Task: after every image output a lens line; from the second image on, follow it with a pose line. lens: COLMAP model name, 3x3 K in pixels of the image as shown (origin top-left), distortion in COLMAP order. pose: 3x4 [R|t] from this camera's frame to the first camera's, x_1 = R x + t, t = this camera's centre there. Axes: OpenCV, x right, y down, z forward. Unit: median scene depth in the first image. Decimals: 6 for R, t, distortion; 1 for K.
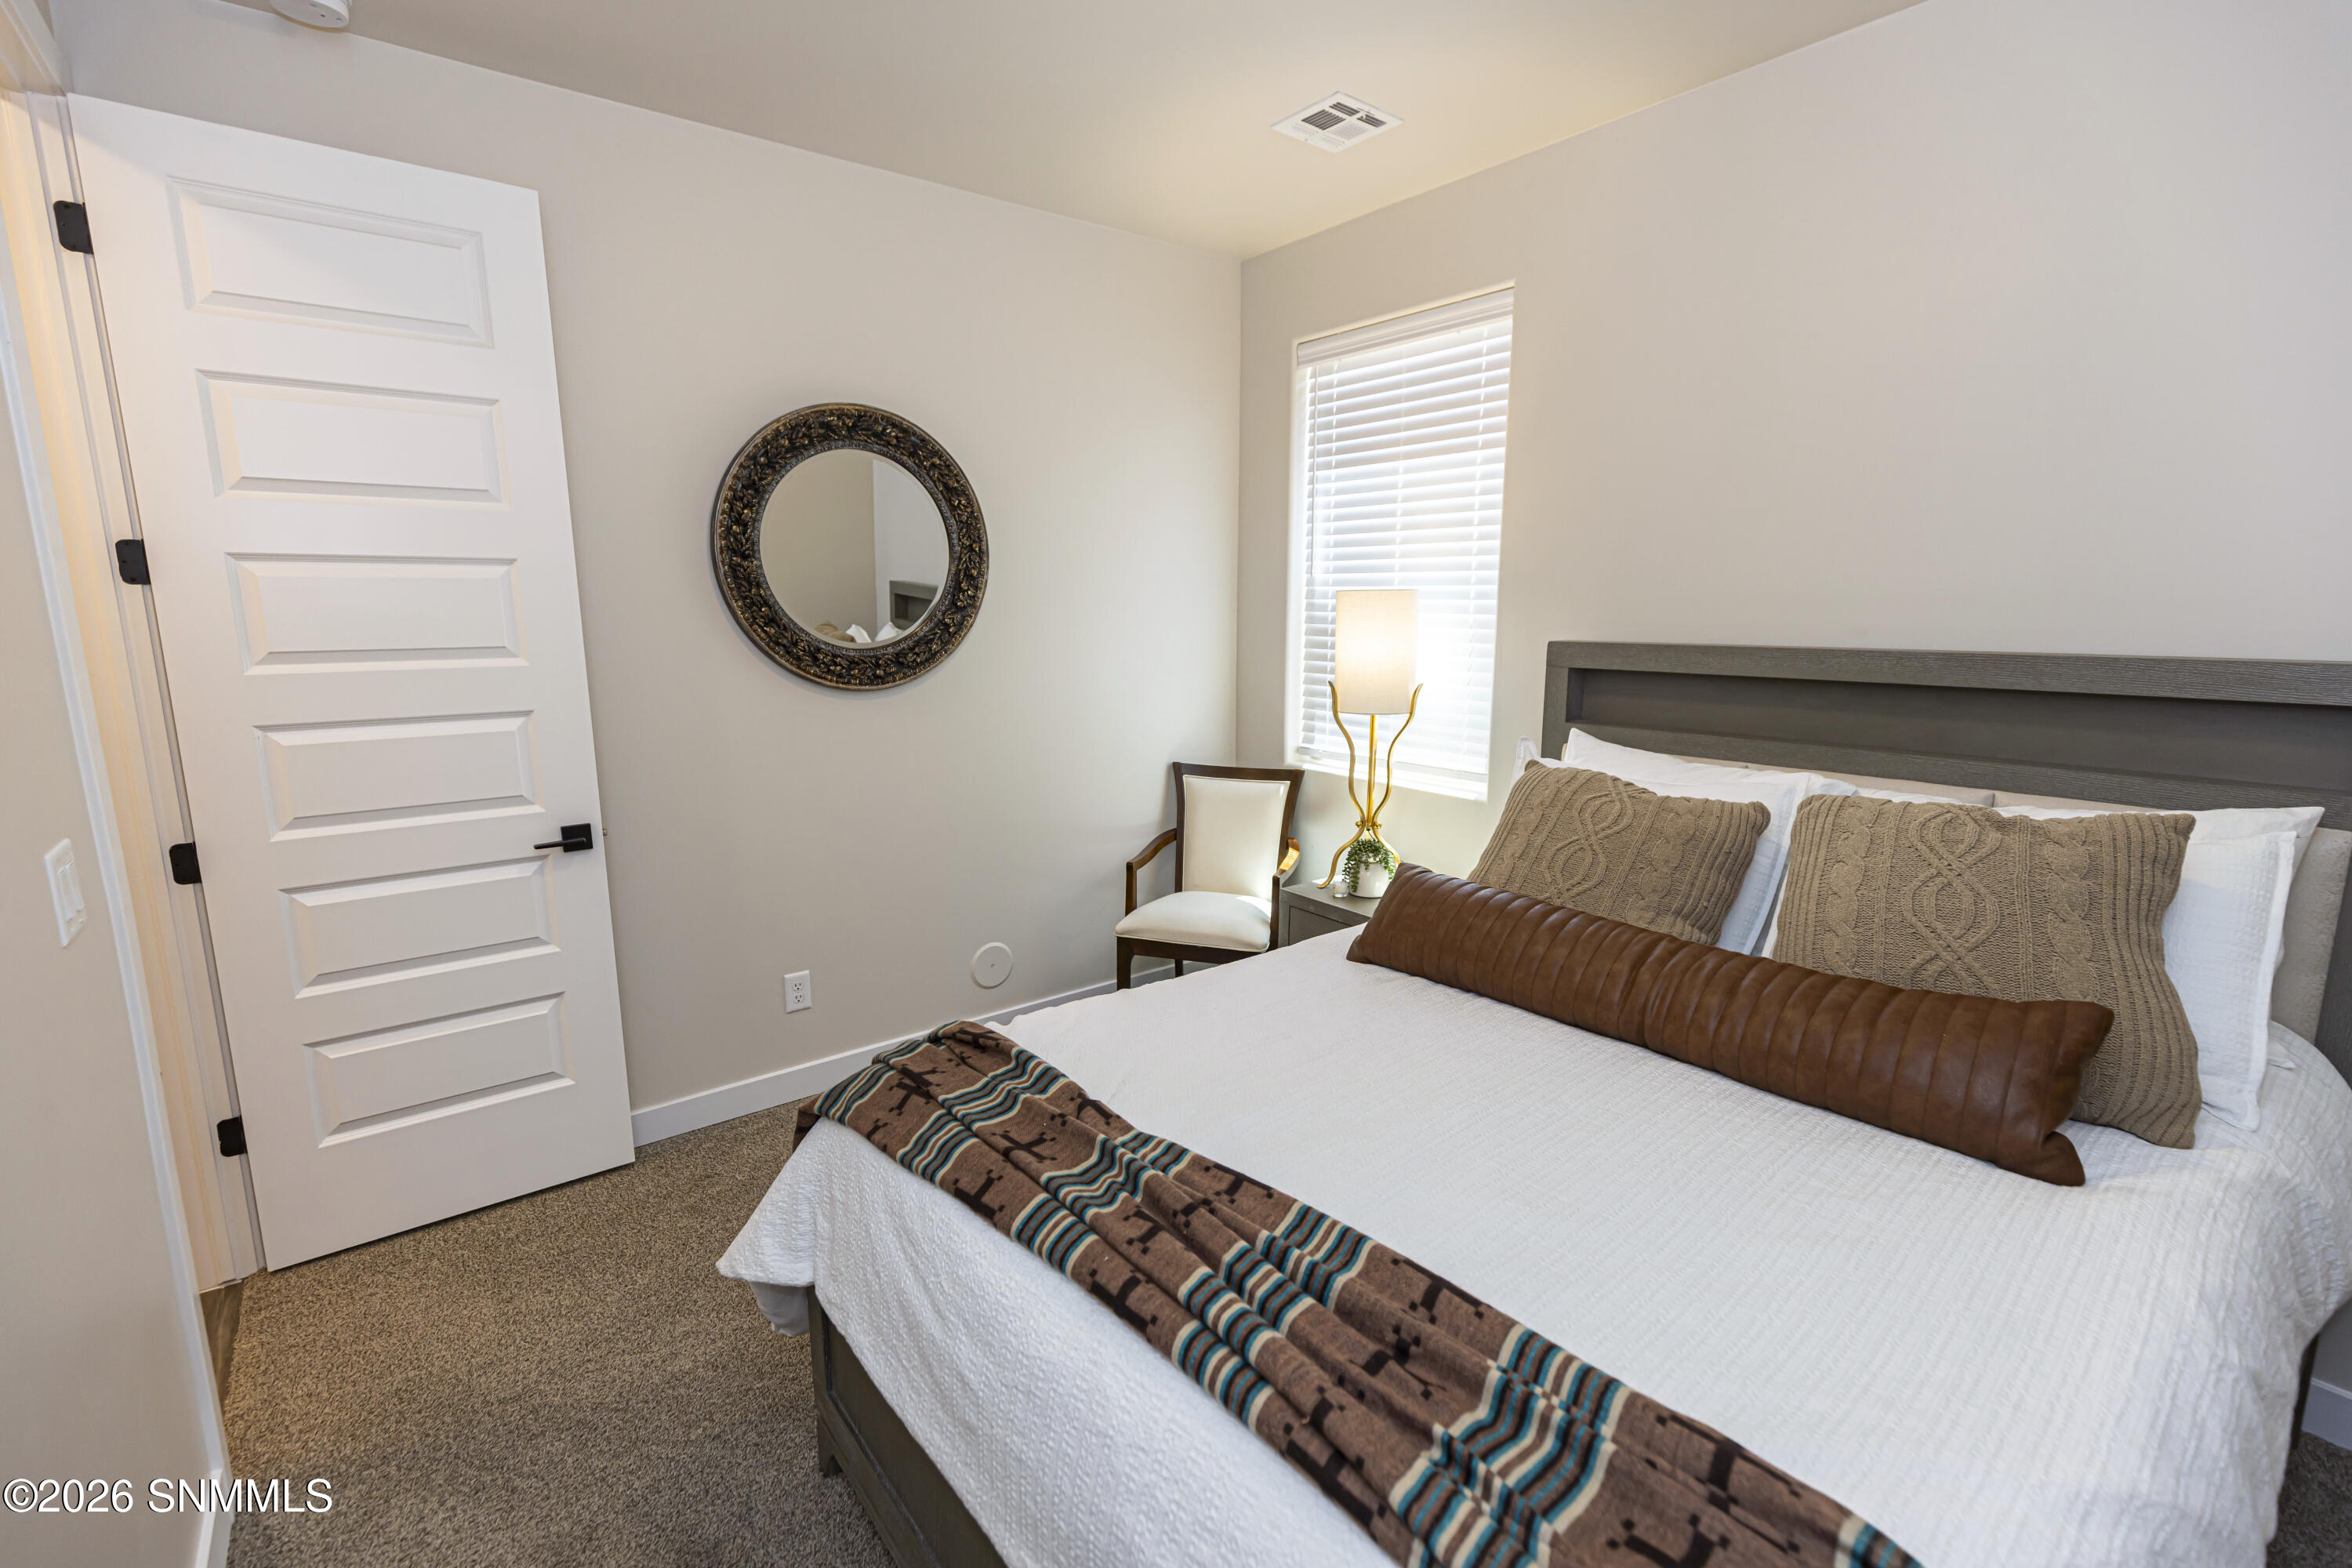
lens RADIAL K [[1049.1, 0, 1192.8], [0, 1049.1, 780.9], [0, 0, 1]] dist [0.009981, -0.001390]
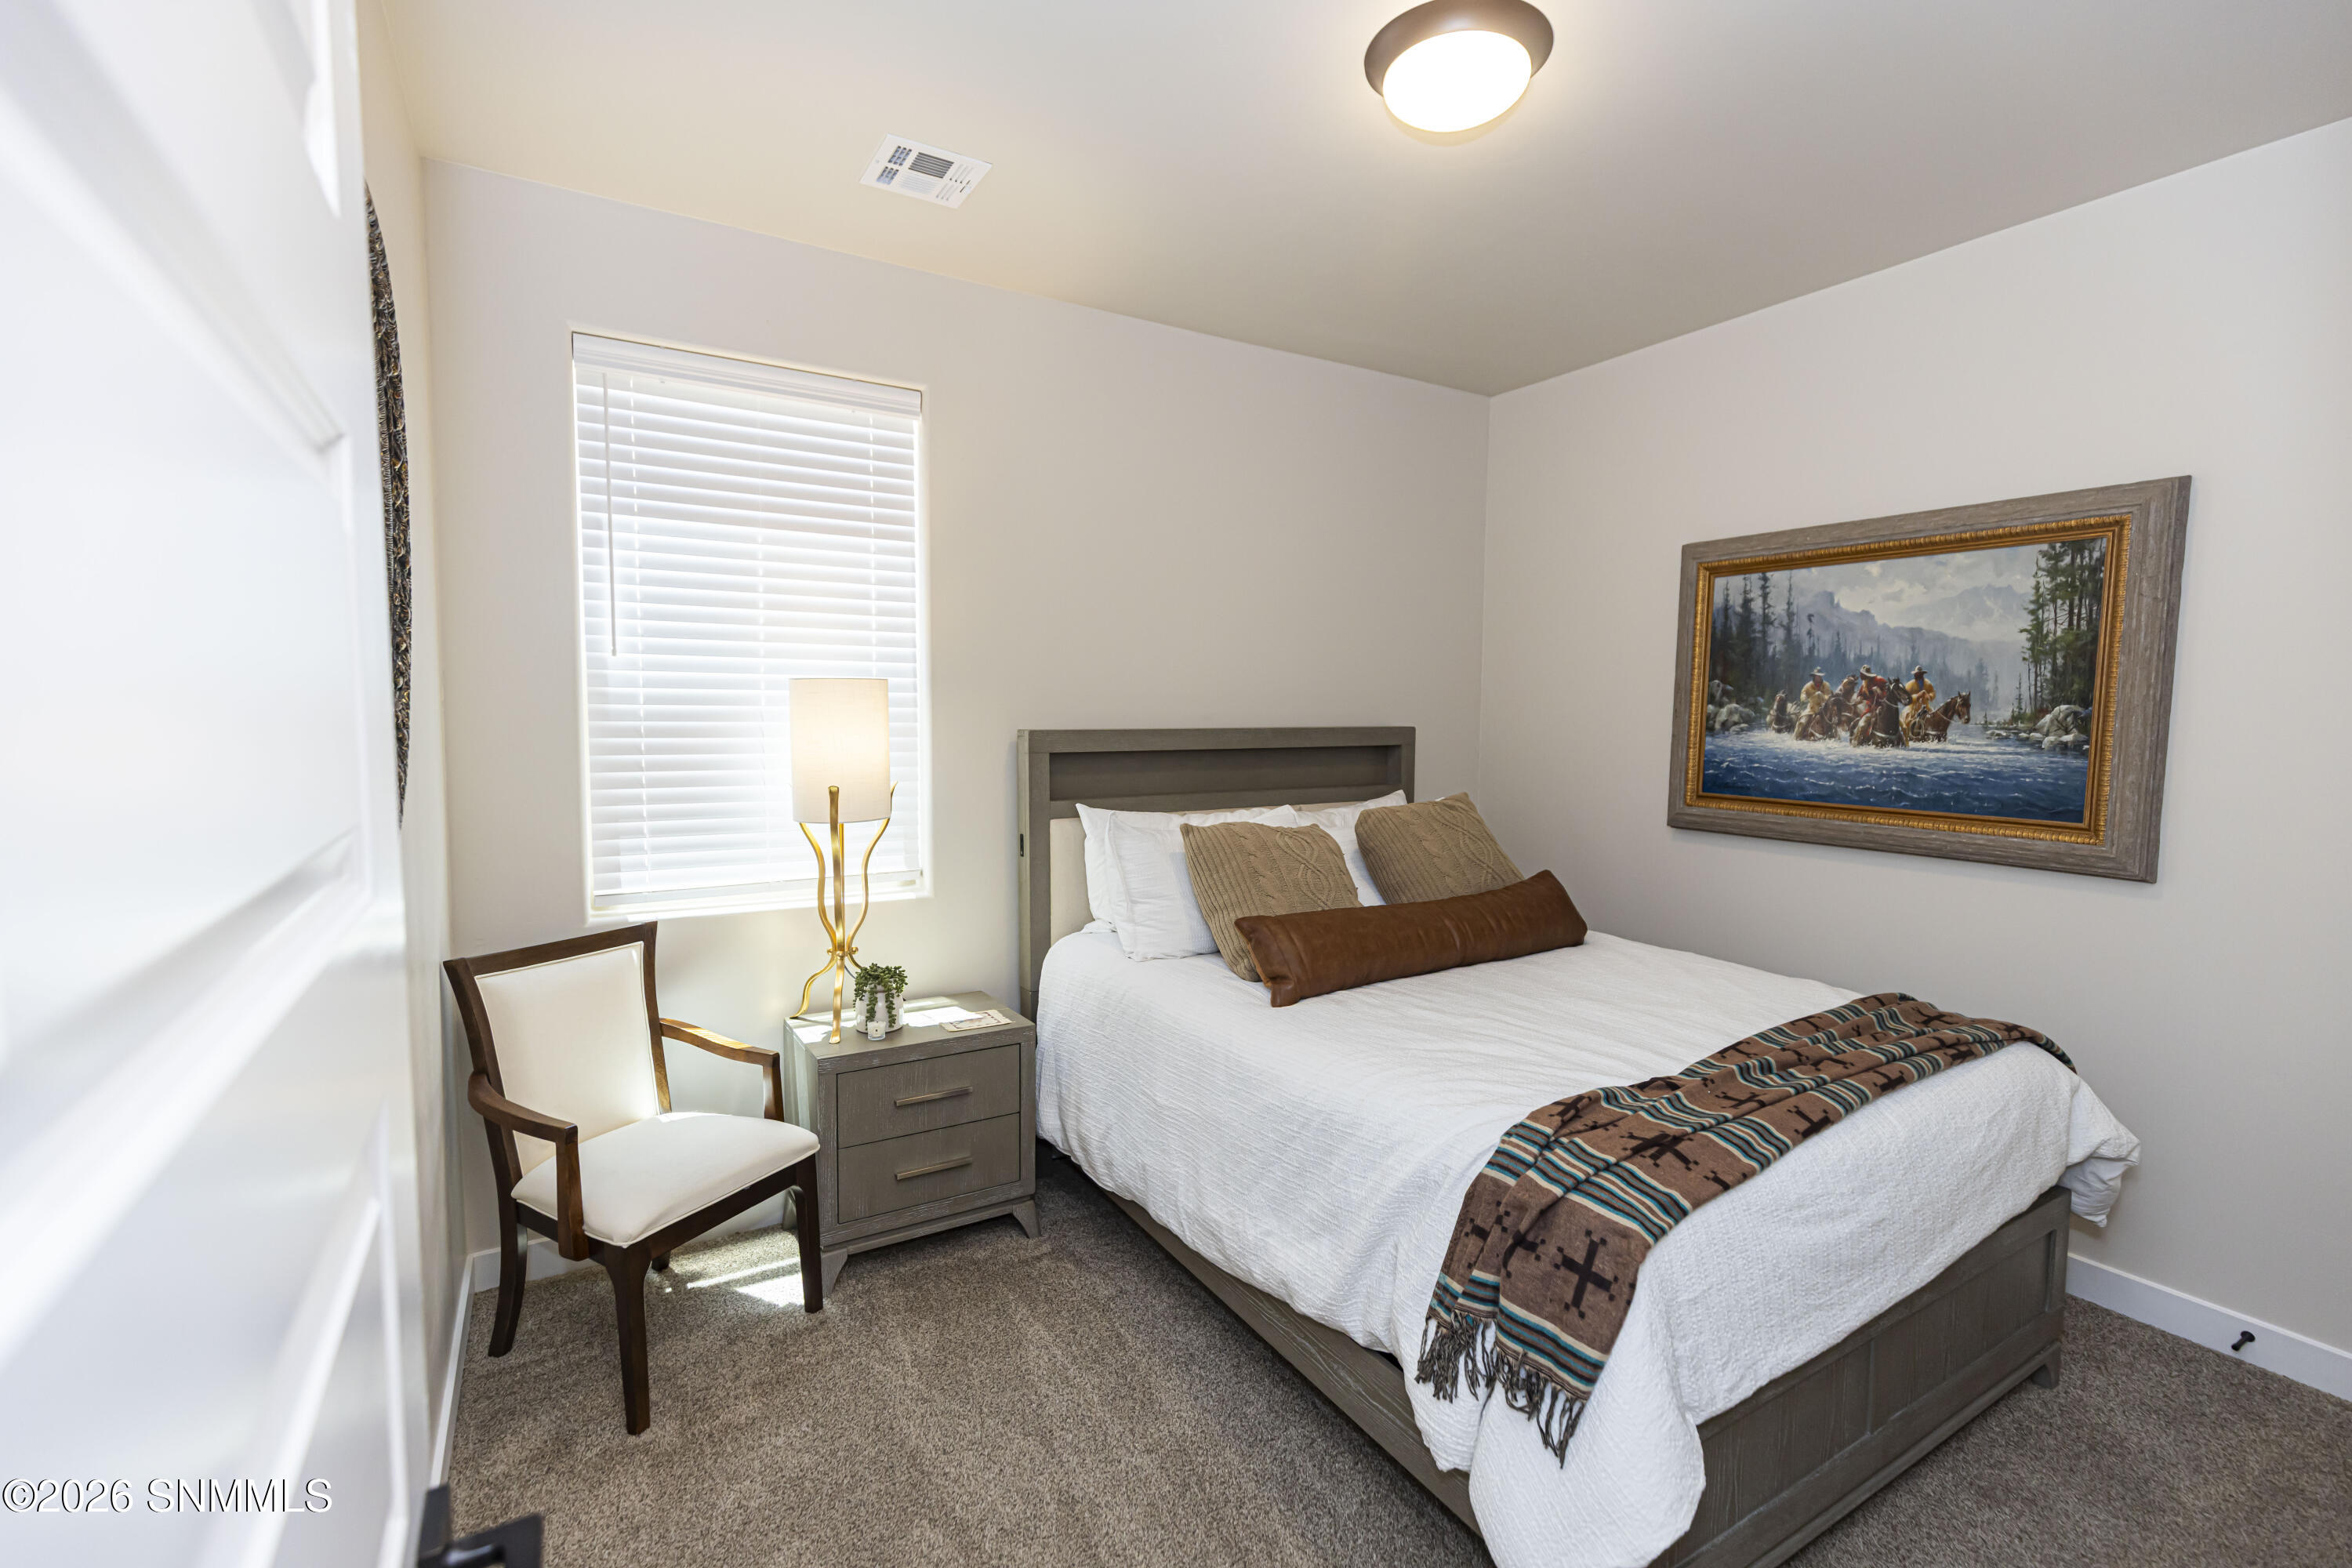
lens RADIAL K [[1049.1, 0, 1192.0], [0, 1049.1, 785.6], [0, 0, 1]] dist [0.009981, -0.001390]
pose [[0.132483, -0.073169, 0.988481, -0.653579], [0.164021, 0.985141, 0.050939, -0.093037], [-0.977520, 0.155383, 0.142516, 0.615254]]
